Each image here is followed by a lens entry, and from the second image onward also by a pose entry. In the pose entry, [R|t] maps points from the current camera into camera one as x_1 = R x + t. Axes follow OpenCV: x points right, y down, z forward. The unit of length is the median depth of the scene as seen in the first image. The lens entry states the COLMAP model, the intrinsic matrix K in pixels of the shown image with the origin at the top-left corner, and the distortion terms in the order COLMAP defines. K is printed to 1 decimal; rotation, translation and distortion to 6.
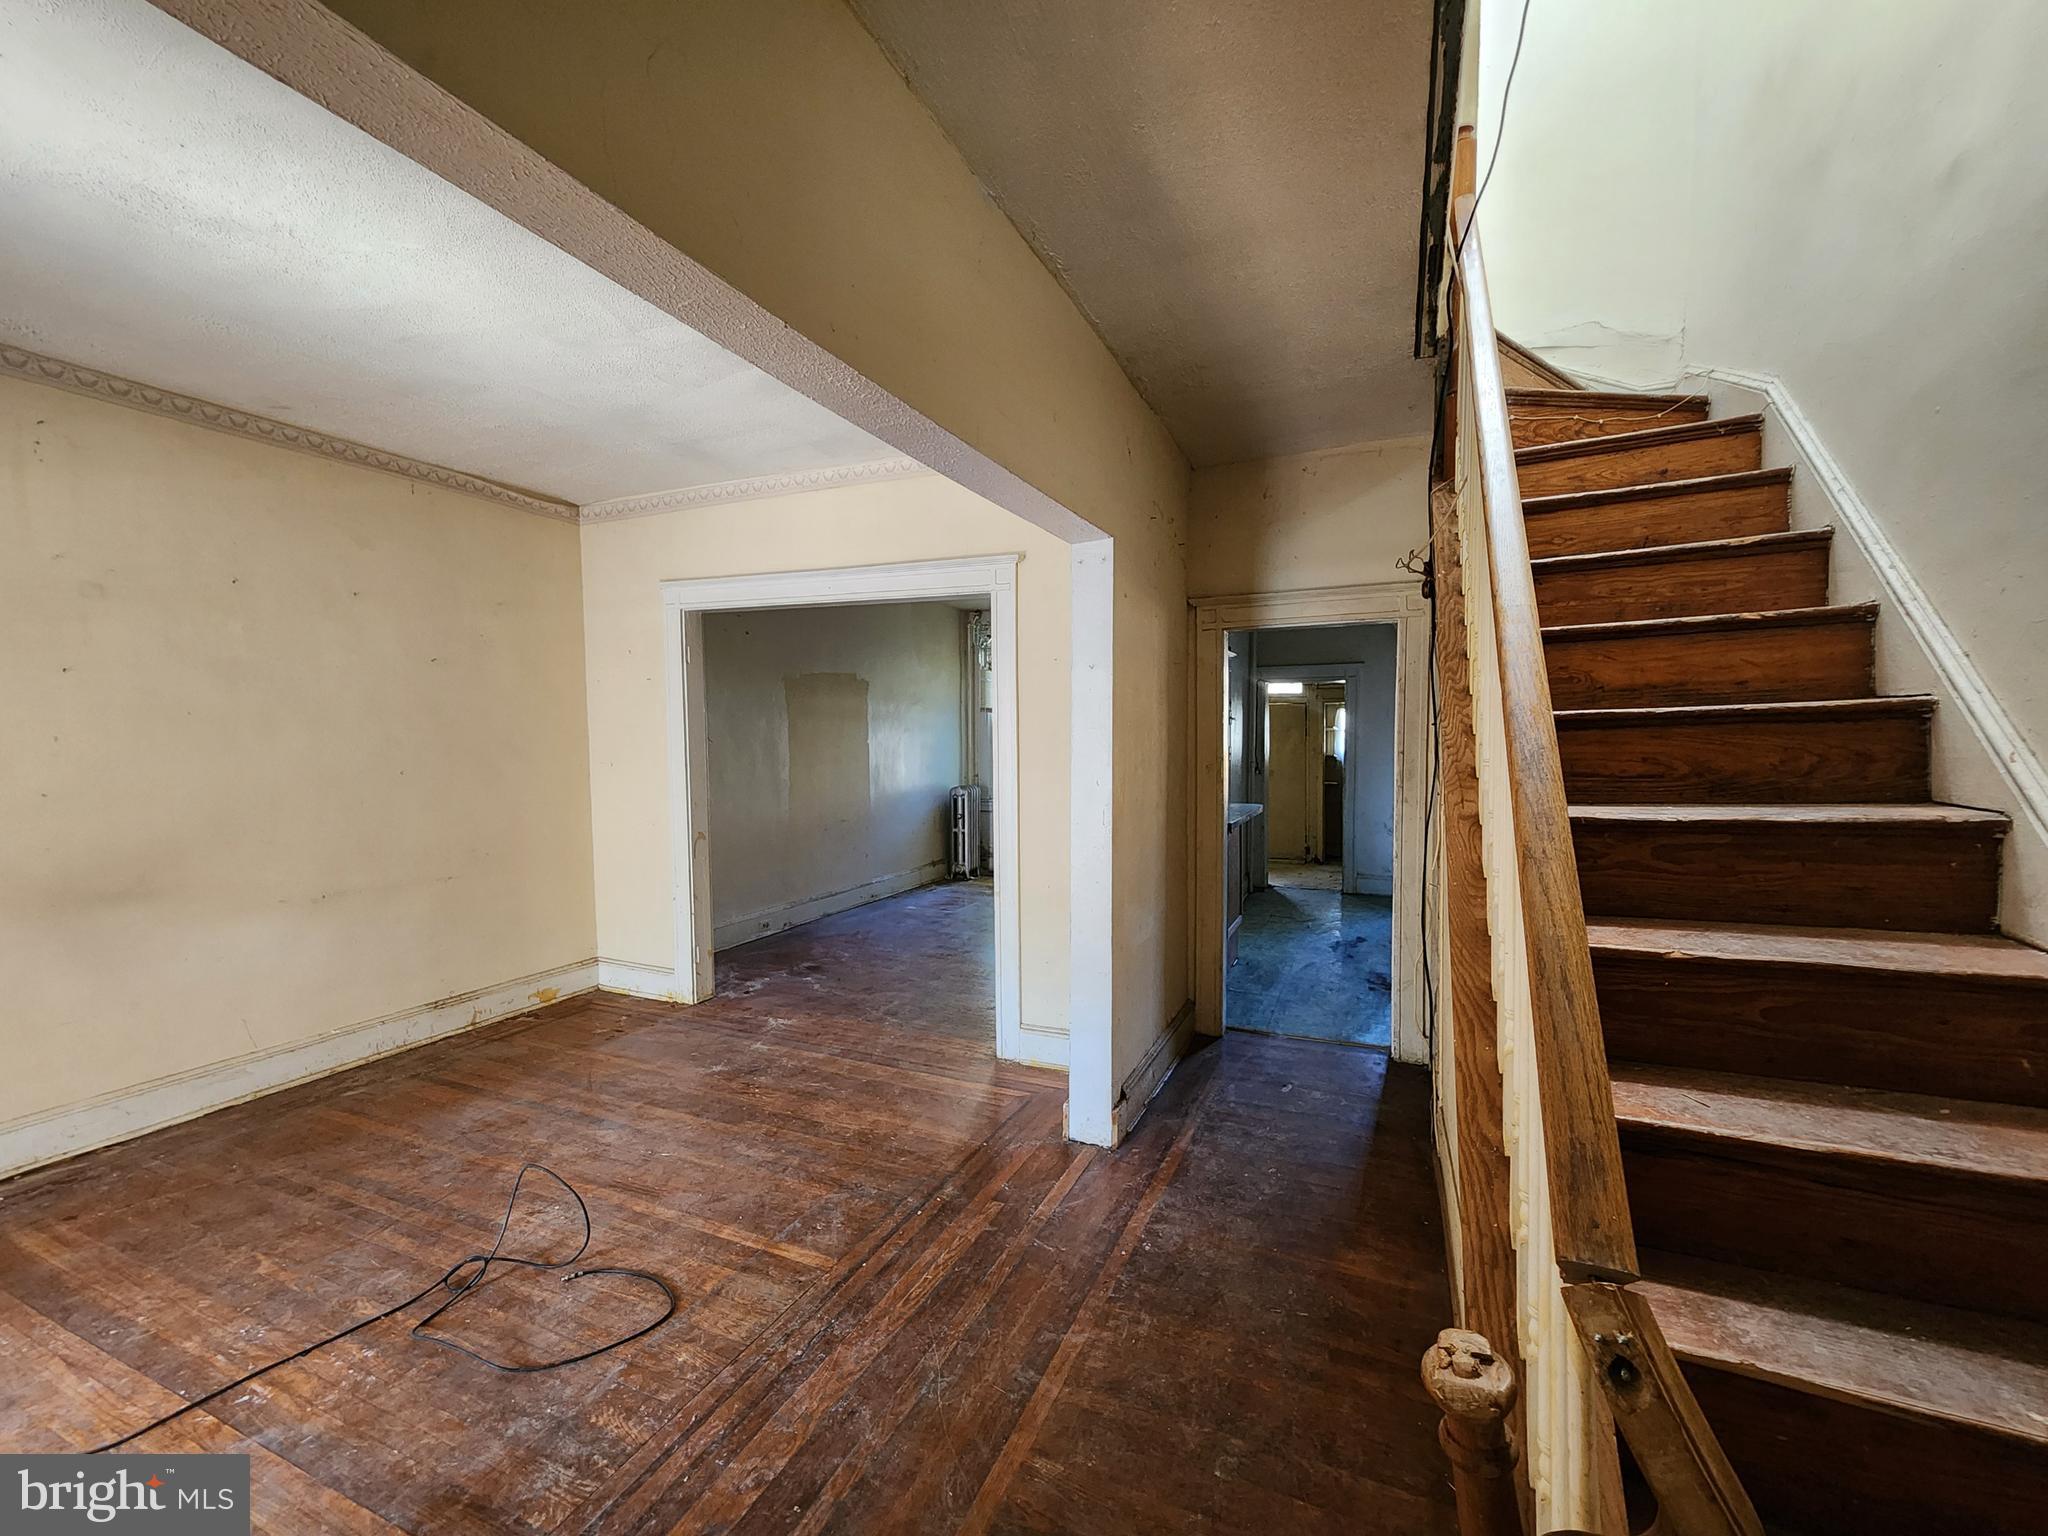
lens RADIAL K [[833.1, 0, 1022.2], [0, 833.1, 766.3], [0, 0, 1]] dist [-0.000353, -0.000974]
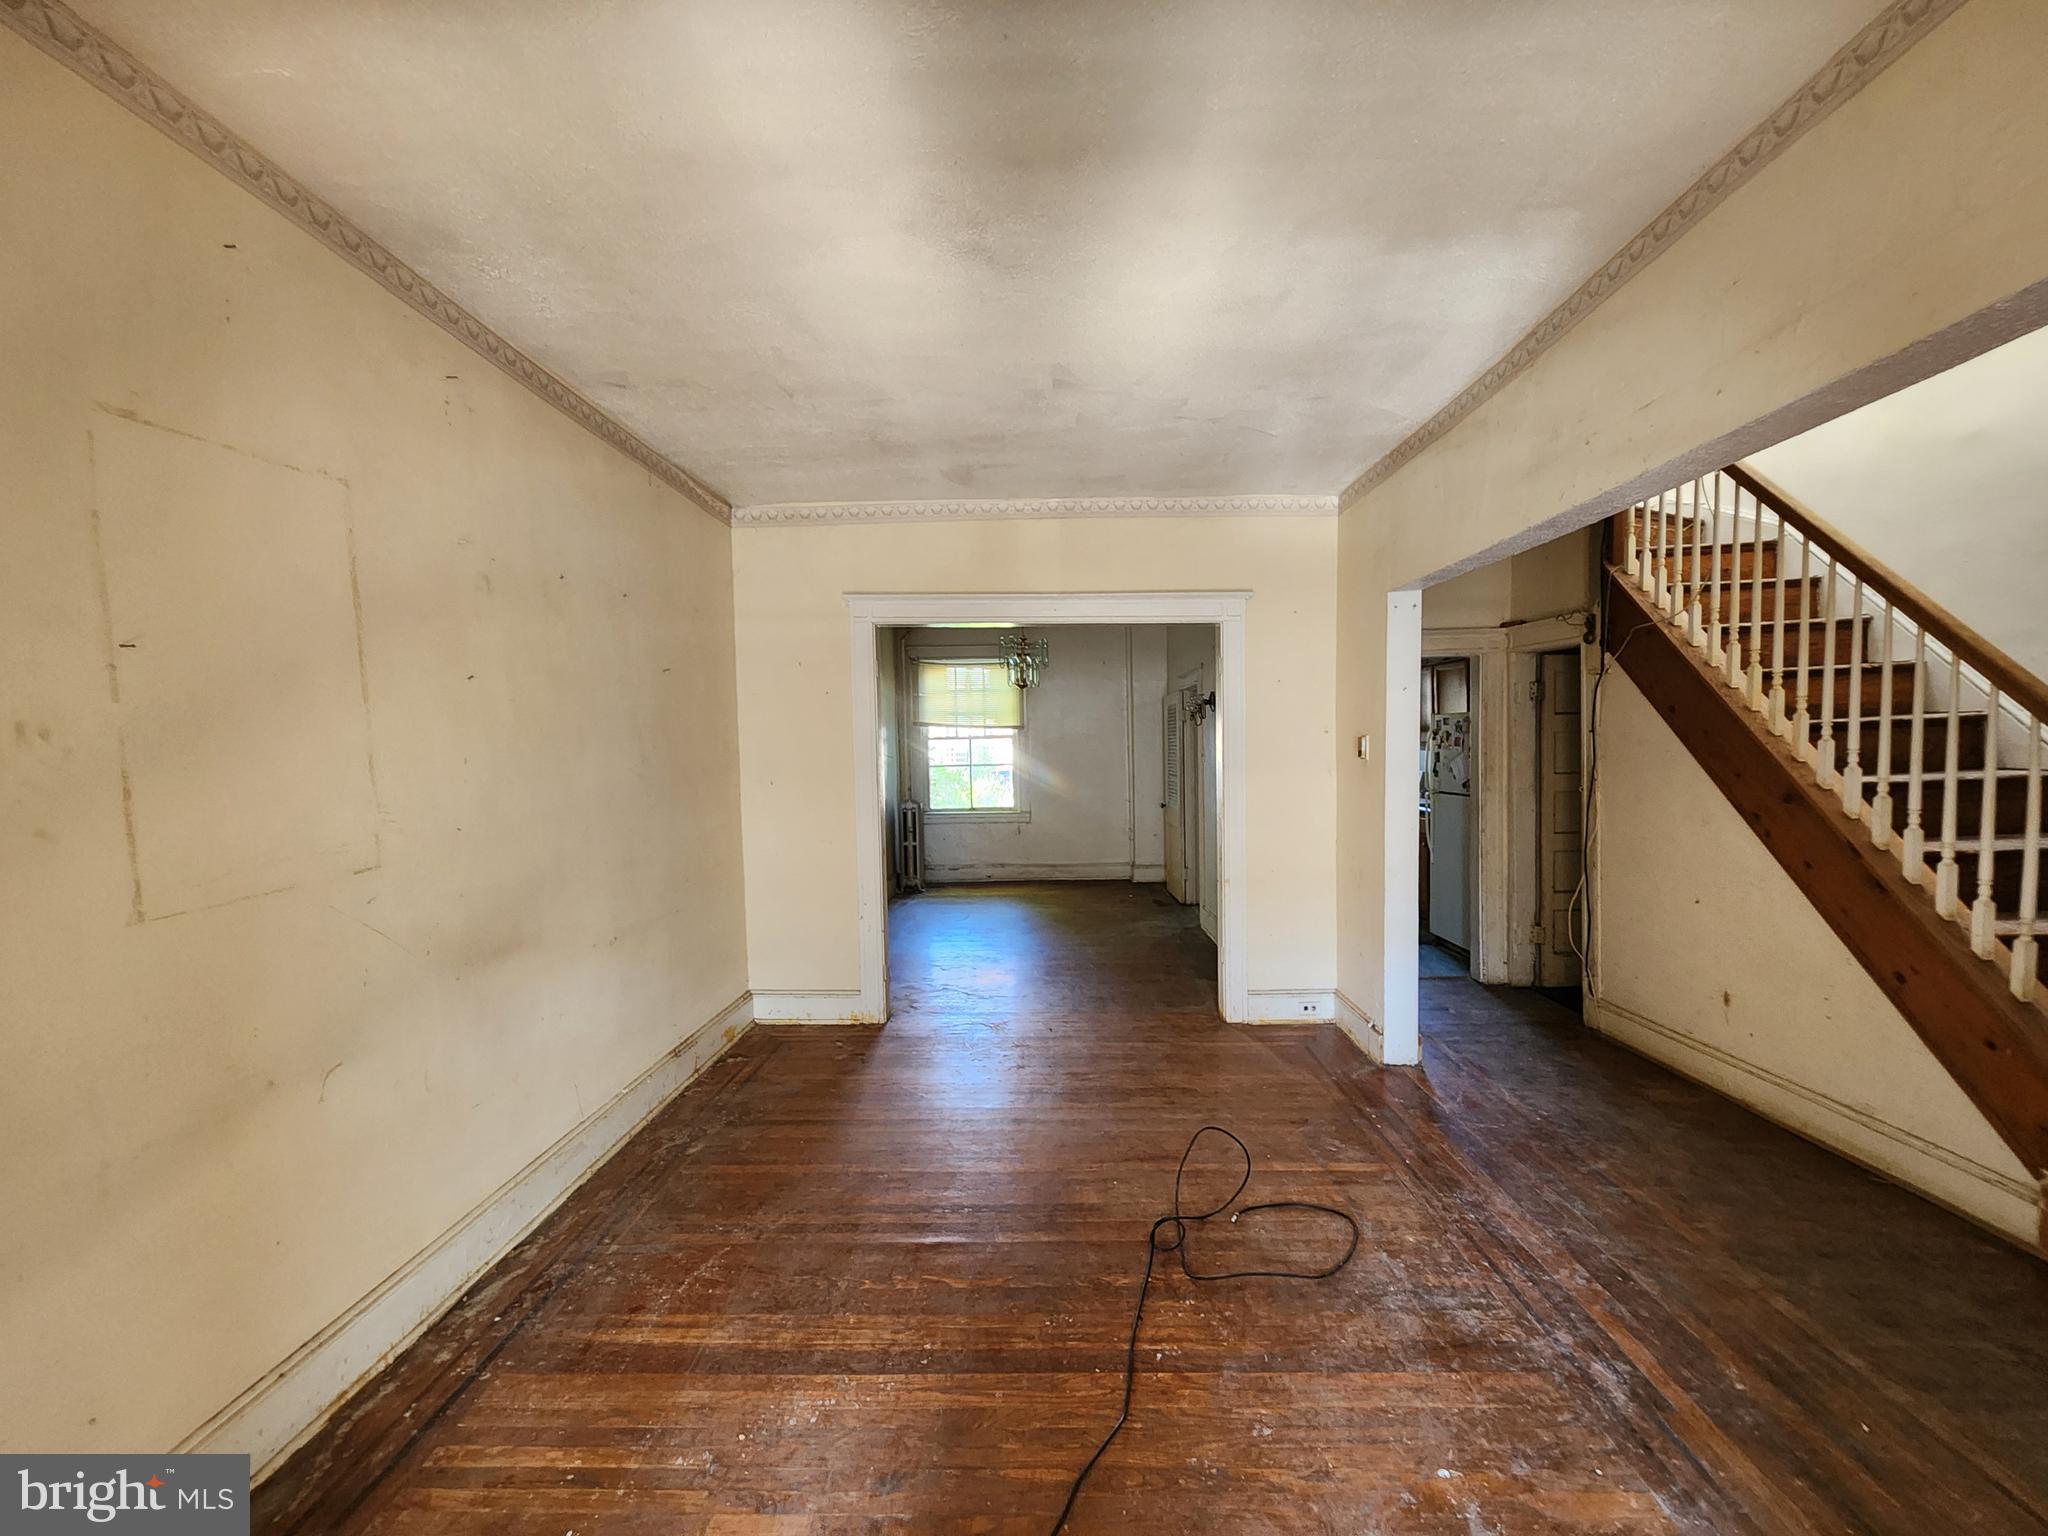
lens RADIAL K [[833.1, 0, 1022.1], [0, 833.1, 782.6], [0, 0, 1]] dist [-0.000353, -0.000974]
pose [[0.927428, -0.026838, 0.373038, -0.793114], [0.025811, 0.999637, 0.007748, -0.004657], [-0.373110, 0.002443, 0.927784, 0.024056]]
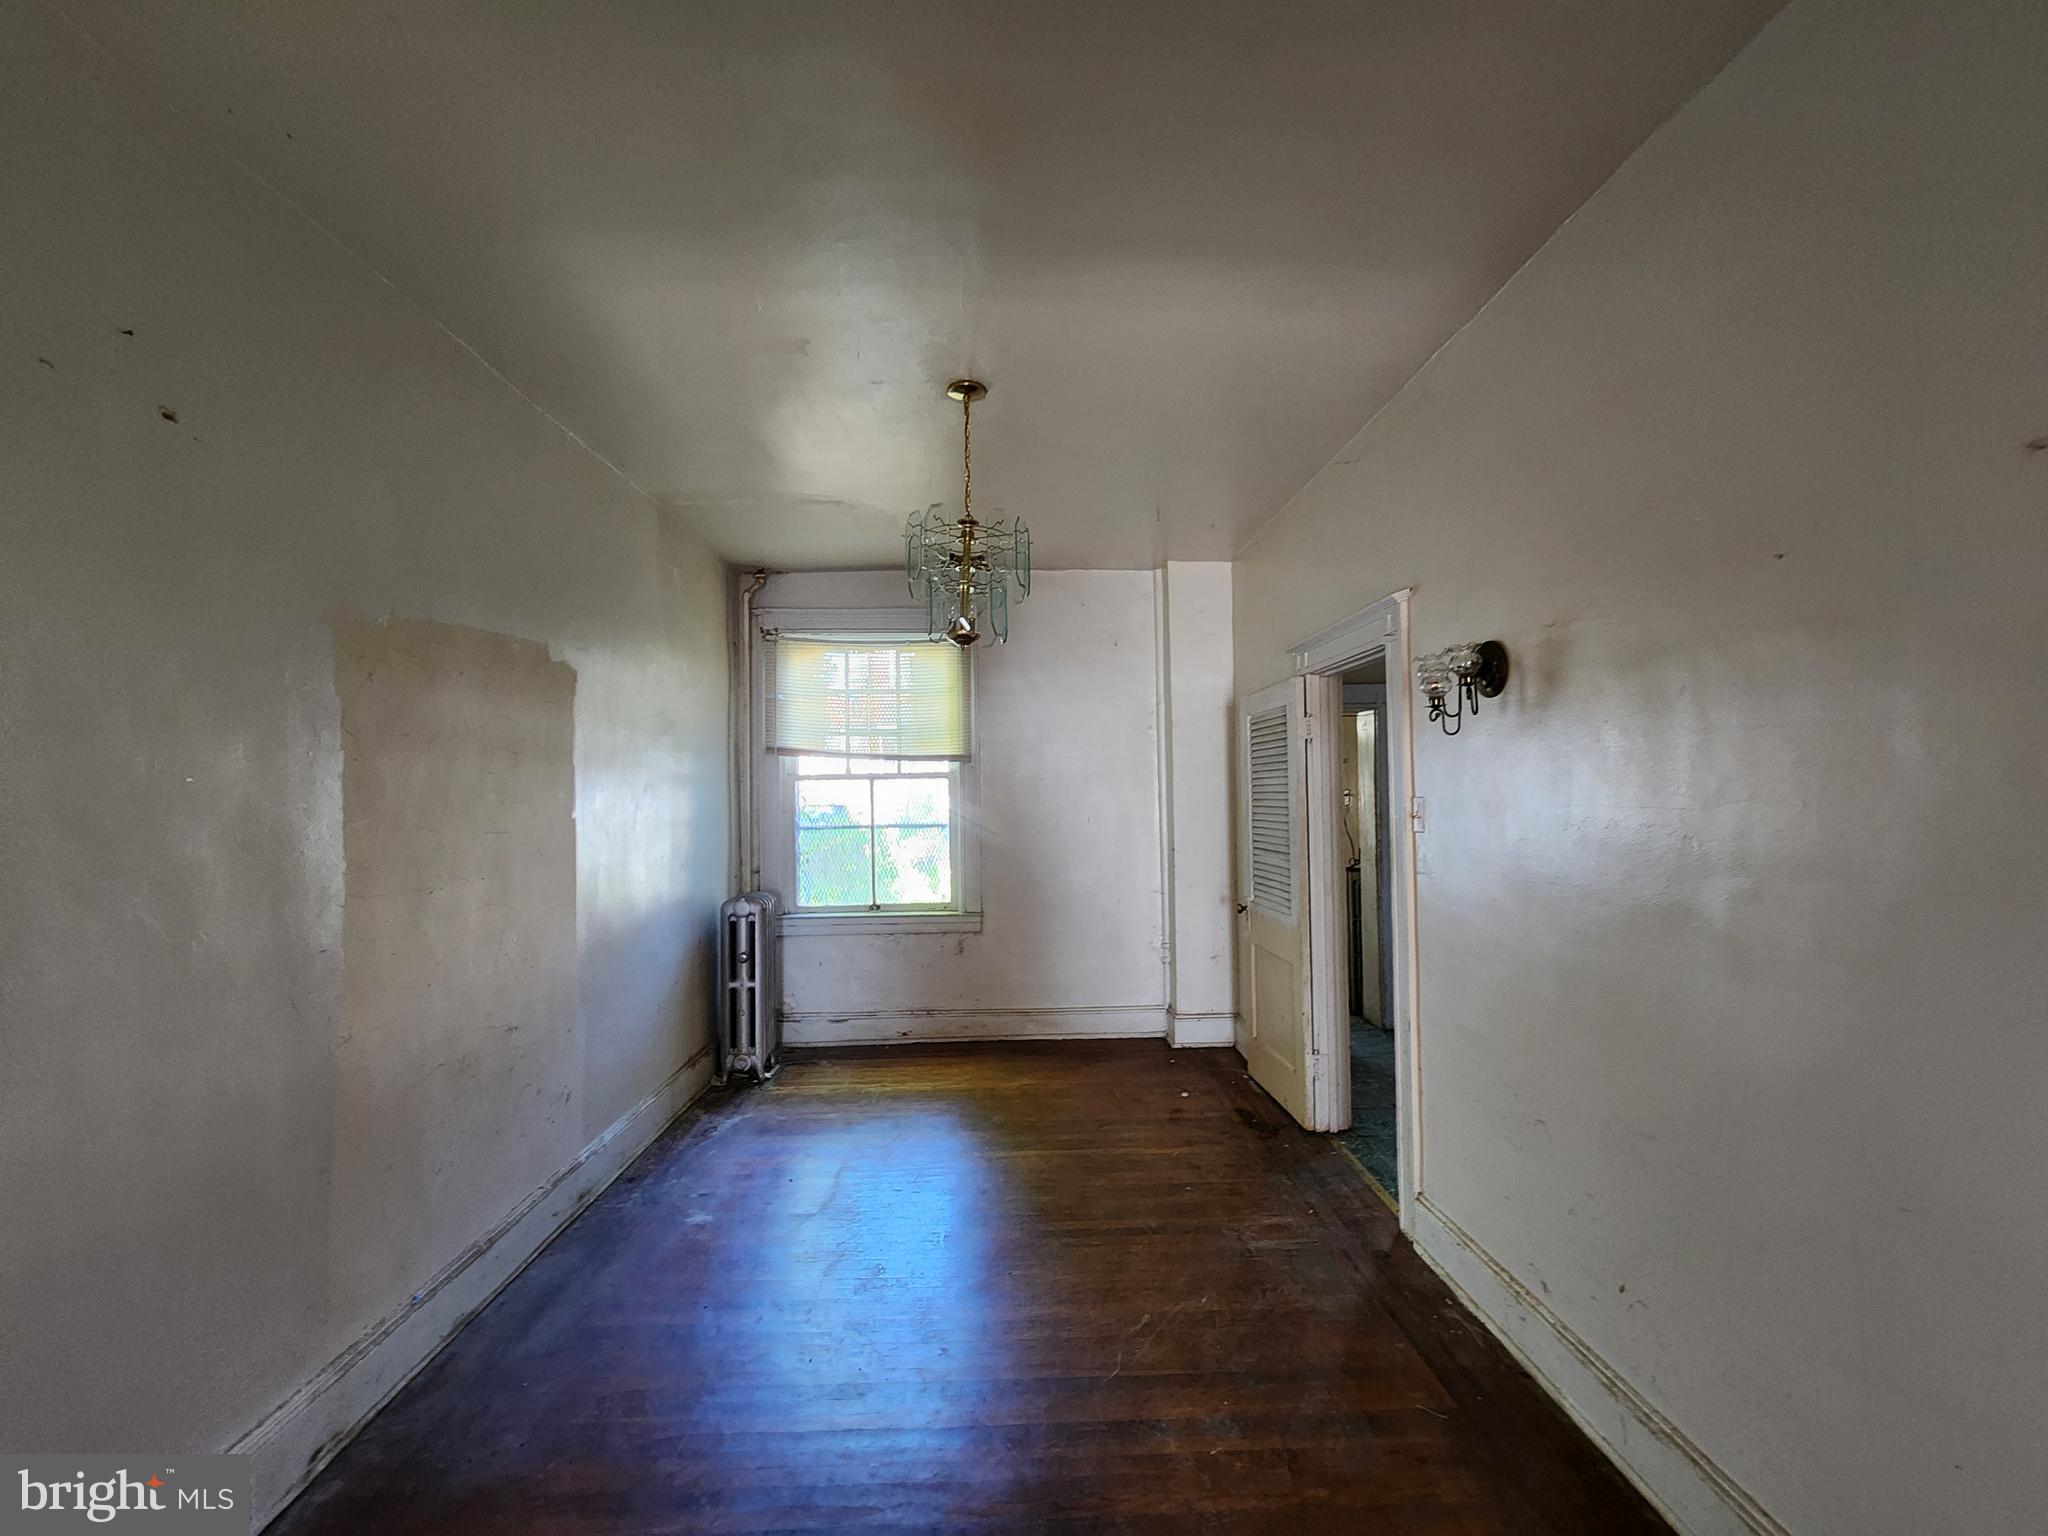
lens RADIAL K [[833.1, 0, 1023.8], [0, 833.1, 770.6], [0, 0, 1]] dist [-0.000353, -0.000974]
pose [[0.903605, 0.005783, 0.428327, -0.338572], [0.023726, 0.997698, -0.063522, -0.042994], [-0.427709, 0.067562, 0.901388, 1.120156]]
